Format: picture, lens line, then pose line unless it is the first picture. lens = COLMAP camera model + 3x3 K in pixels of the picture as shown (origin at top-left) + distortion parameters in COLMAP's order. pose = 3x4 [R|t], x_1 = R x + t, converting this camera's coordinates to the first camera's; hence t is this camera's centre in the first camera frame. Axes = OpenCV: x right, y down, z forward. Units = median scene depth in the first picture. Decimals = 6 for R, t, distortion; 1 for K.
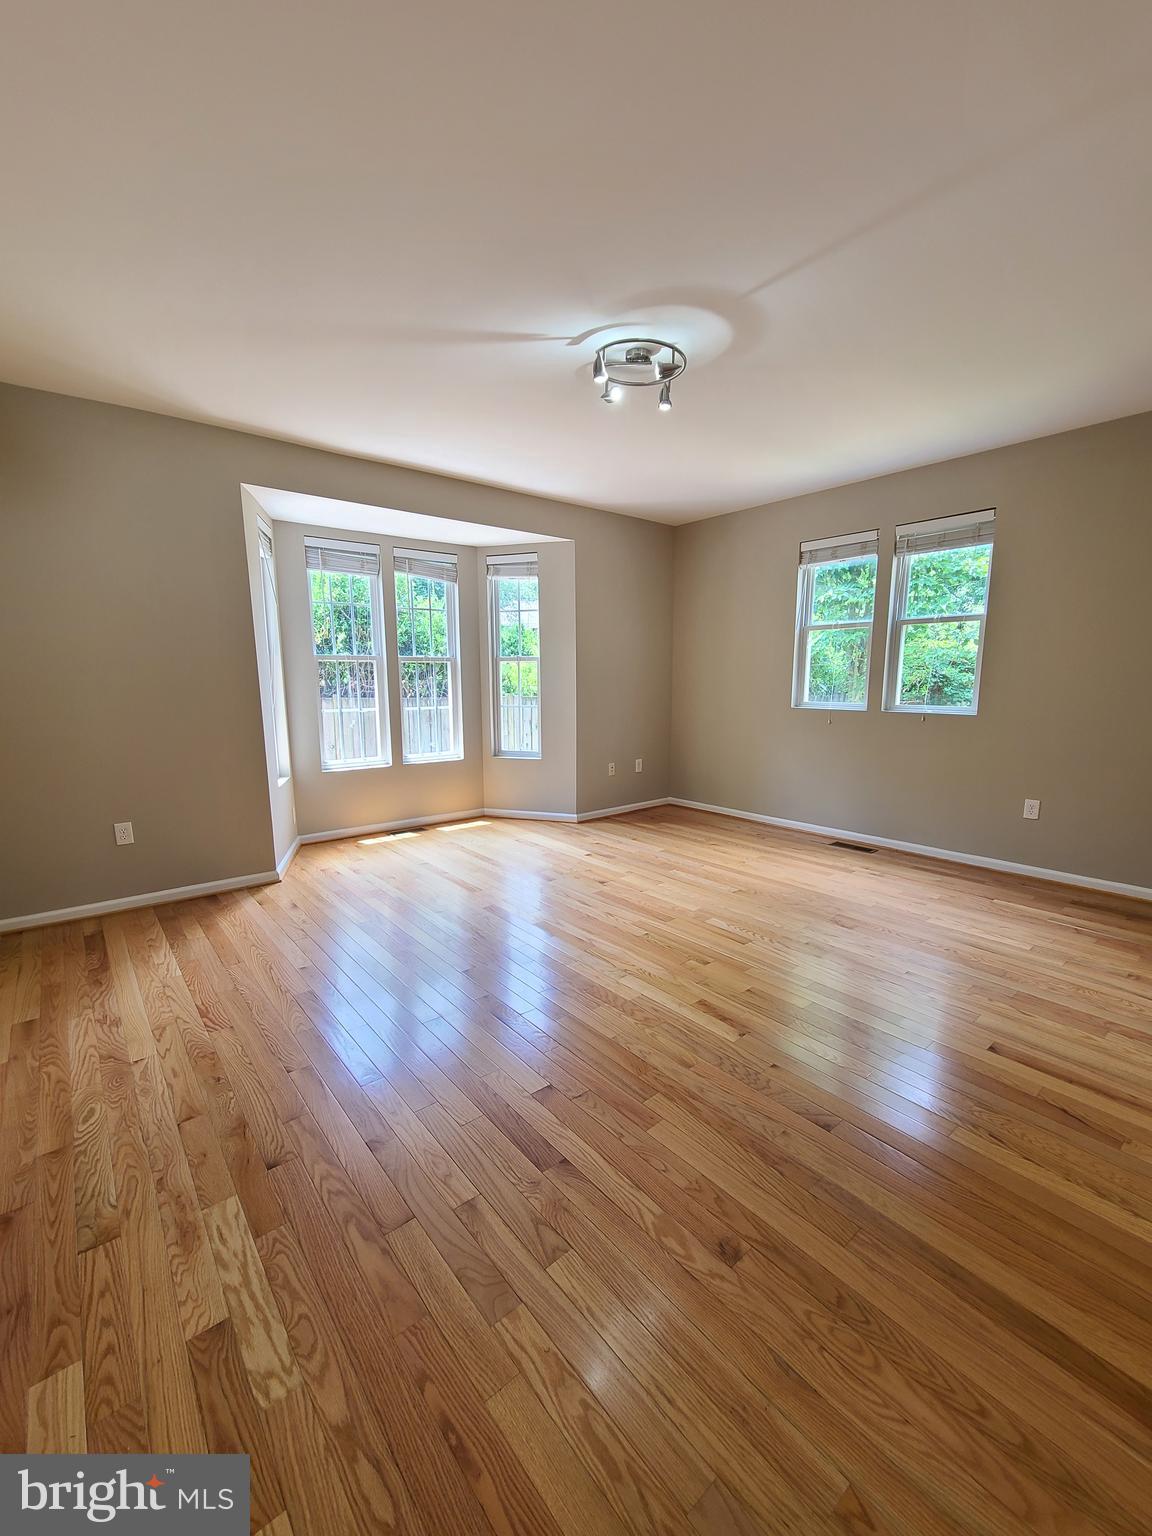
lens RADIAL K [[626.5, 0, 582.1], [0, 626.5, 777.8], [0, 0, 1]] dist [-0.001592, -0.001382]
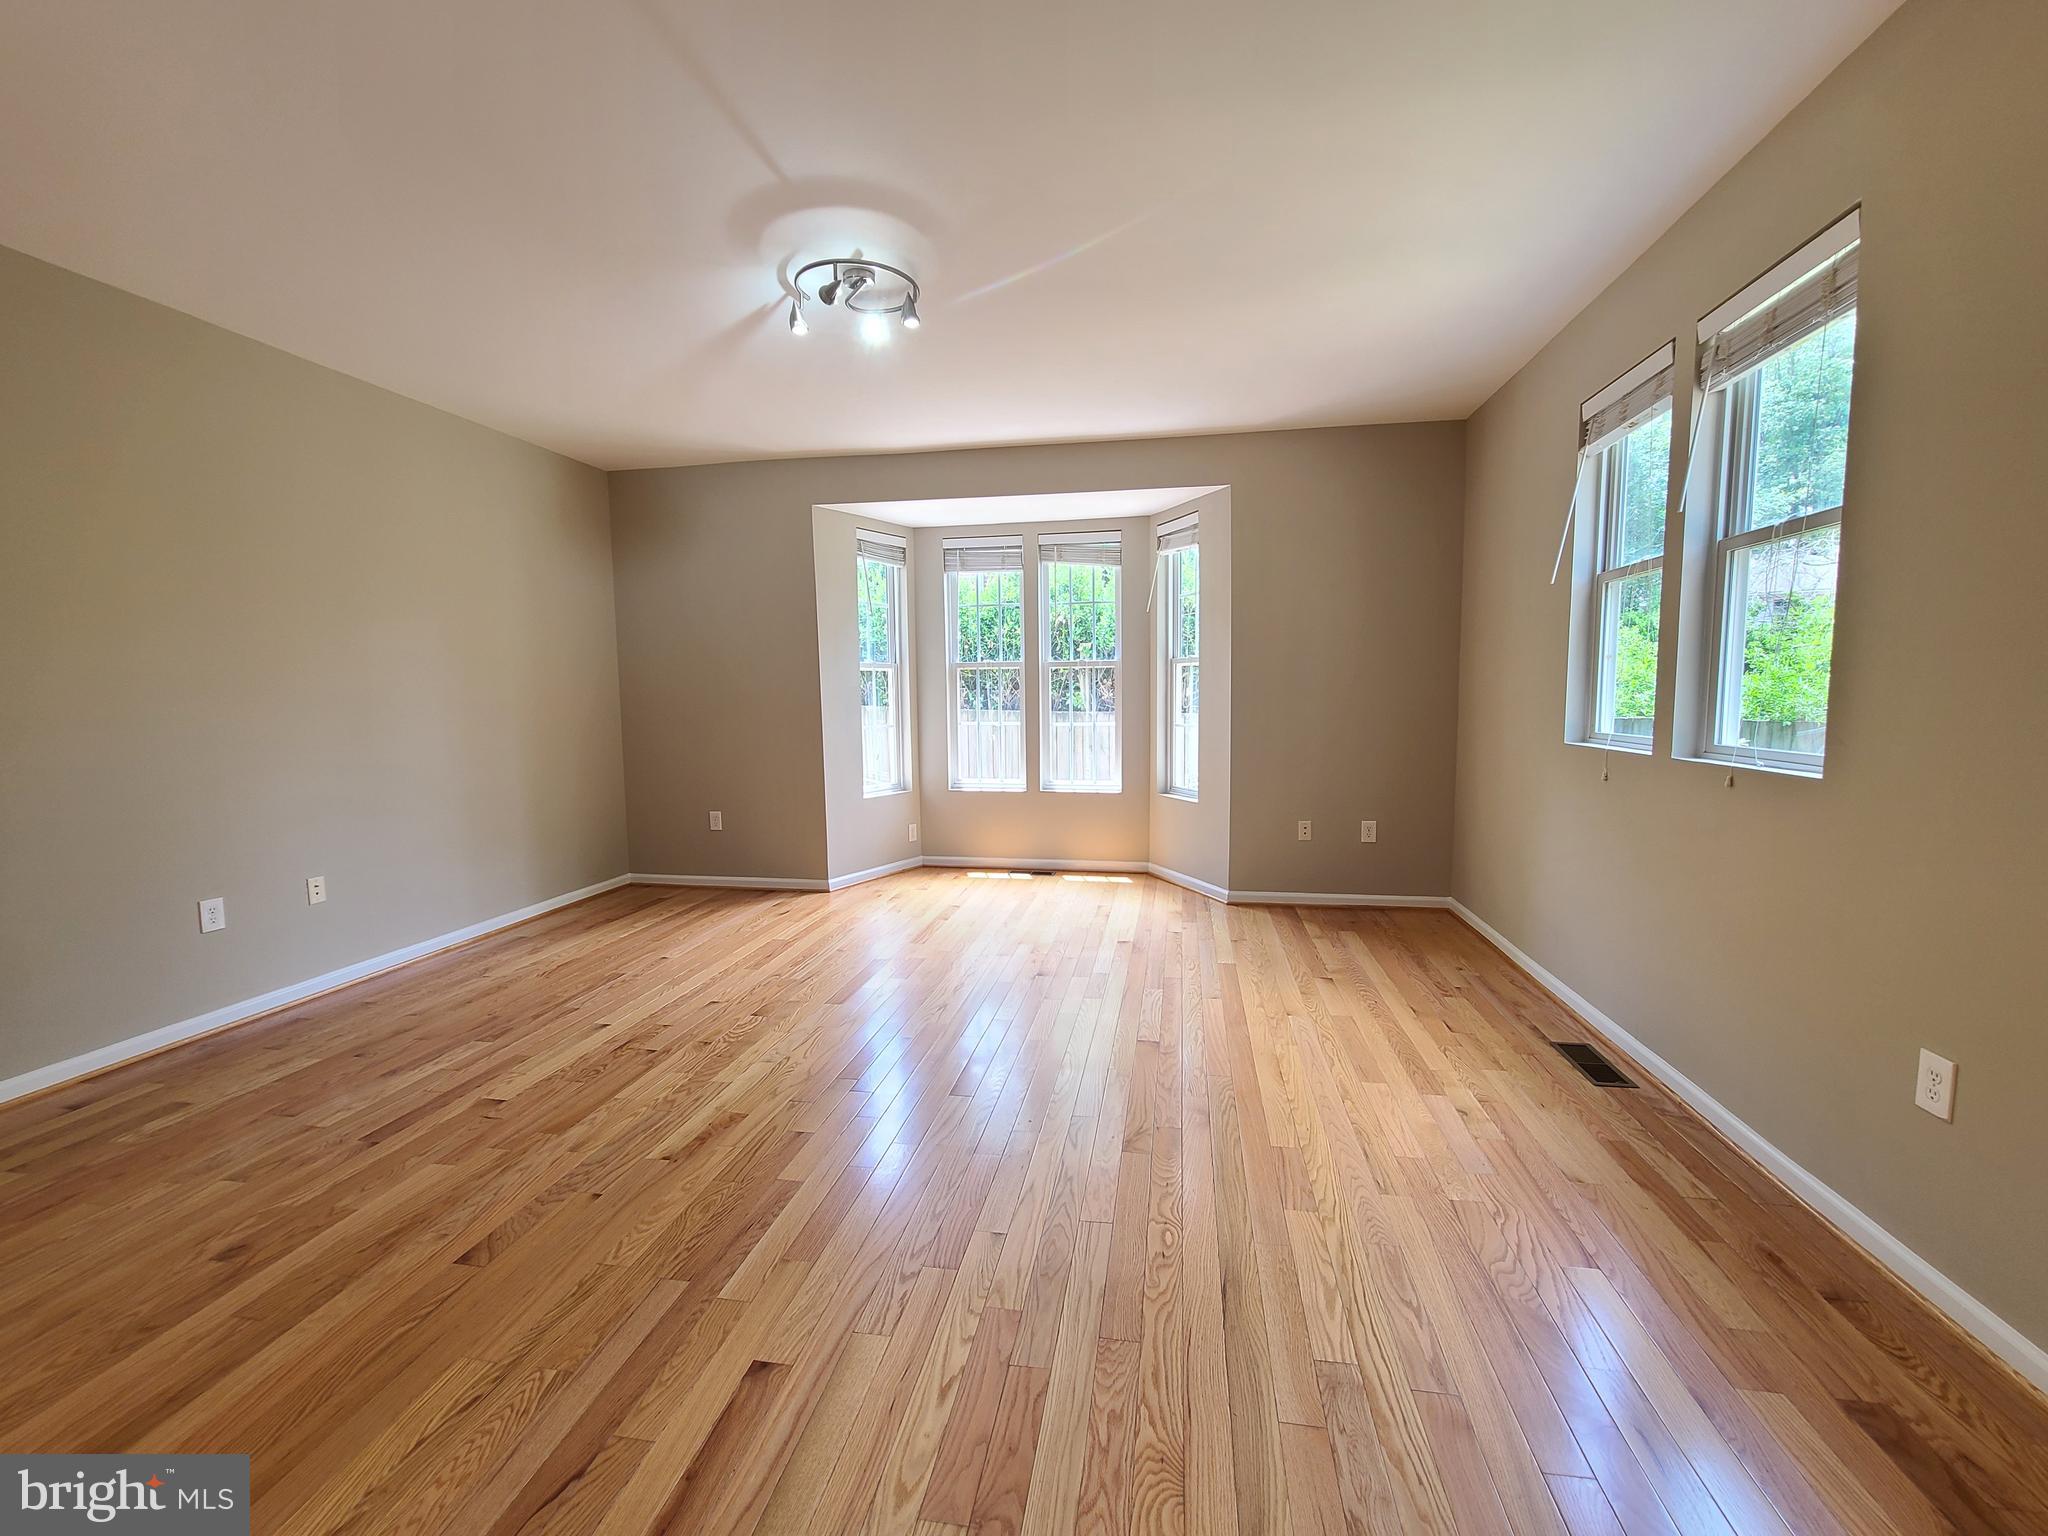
lens RADIAL K [[835.3, 0, 1033.9], [0, 835.3, 768.7], [0, 0, 1]] dist [-0.001592, -0.001382]
pose [[0.652110, 0.067771, -0.755089, 0.589065], [-0.113609, 0.993485, -0.008947, -0.043846], [0.749563, 0.091619, 0.655562, 0.294140]]
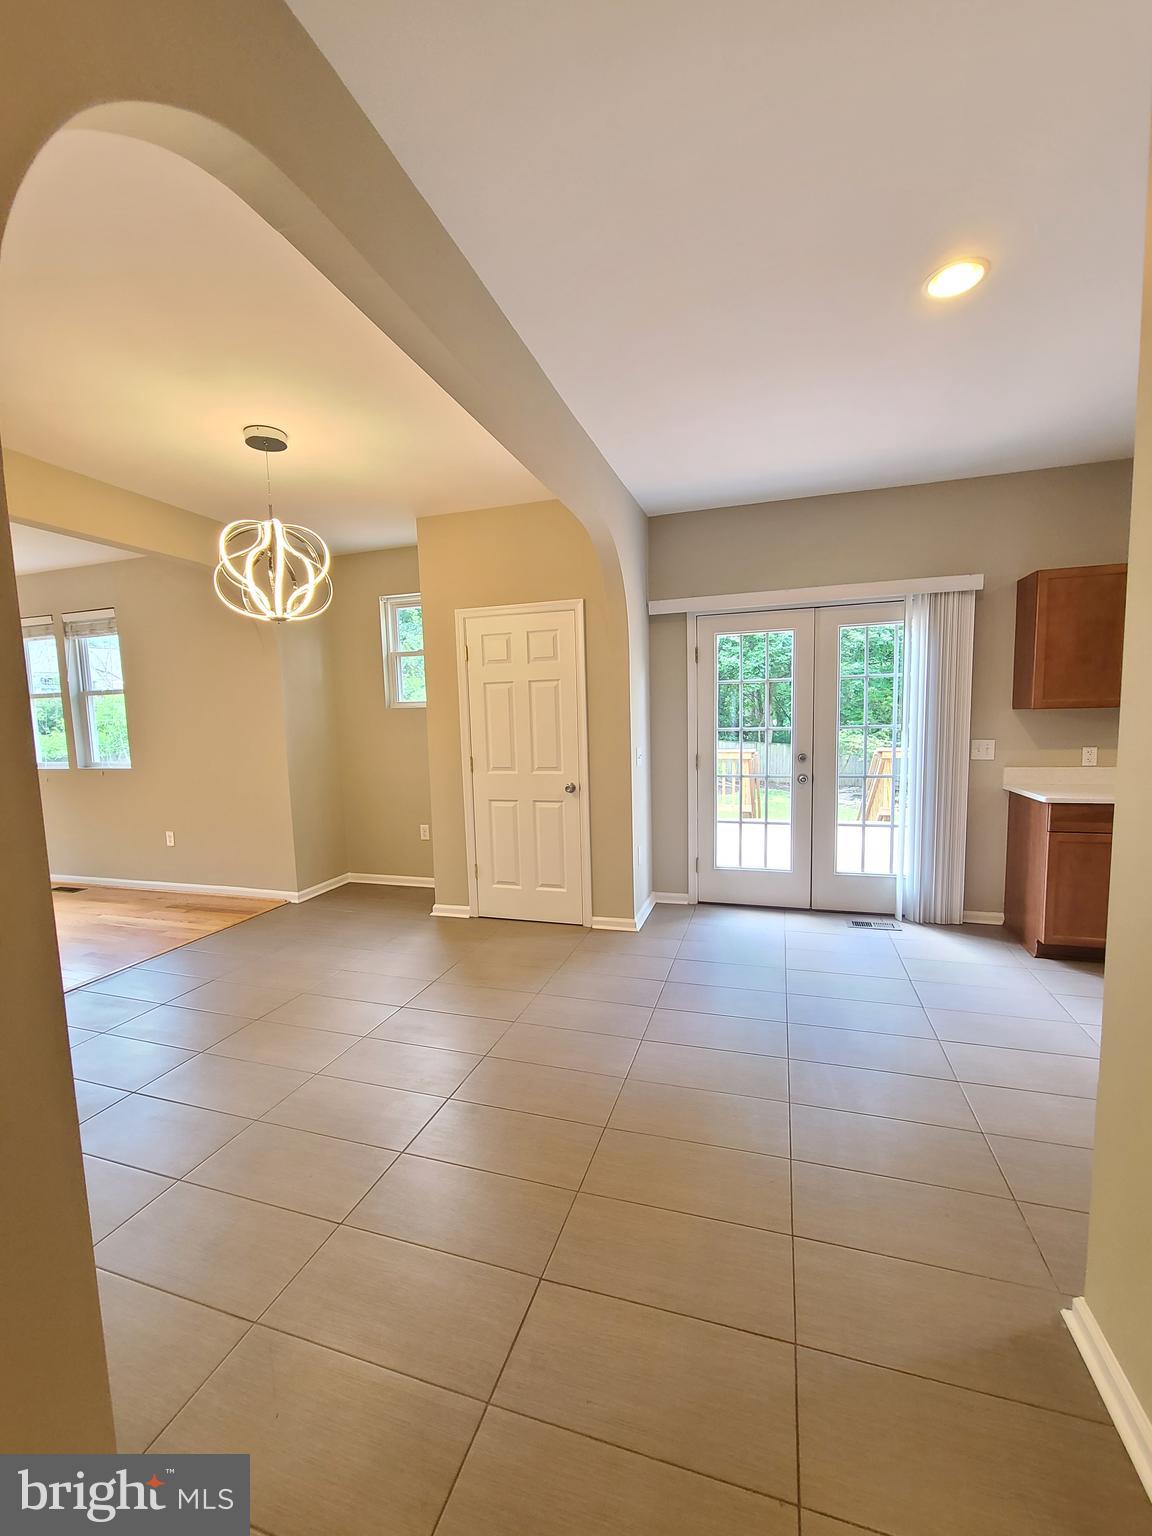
lens RADIAL K [[626.5, 0, 574.5], [0, 626.5, 780.9], [0, 0, 1]] dist [-0.001592, -0.001382]
pose [[0.844876, -0.076415, 0.529477, 0.605252], [0.115782, 0.992406, -0.041526, 0.066102], [-0.522283, 0.096389, 0.847307, -0.433480]]
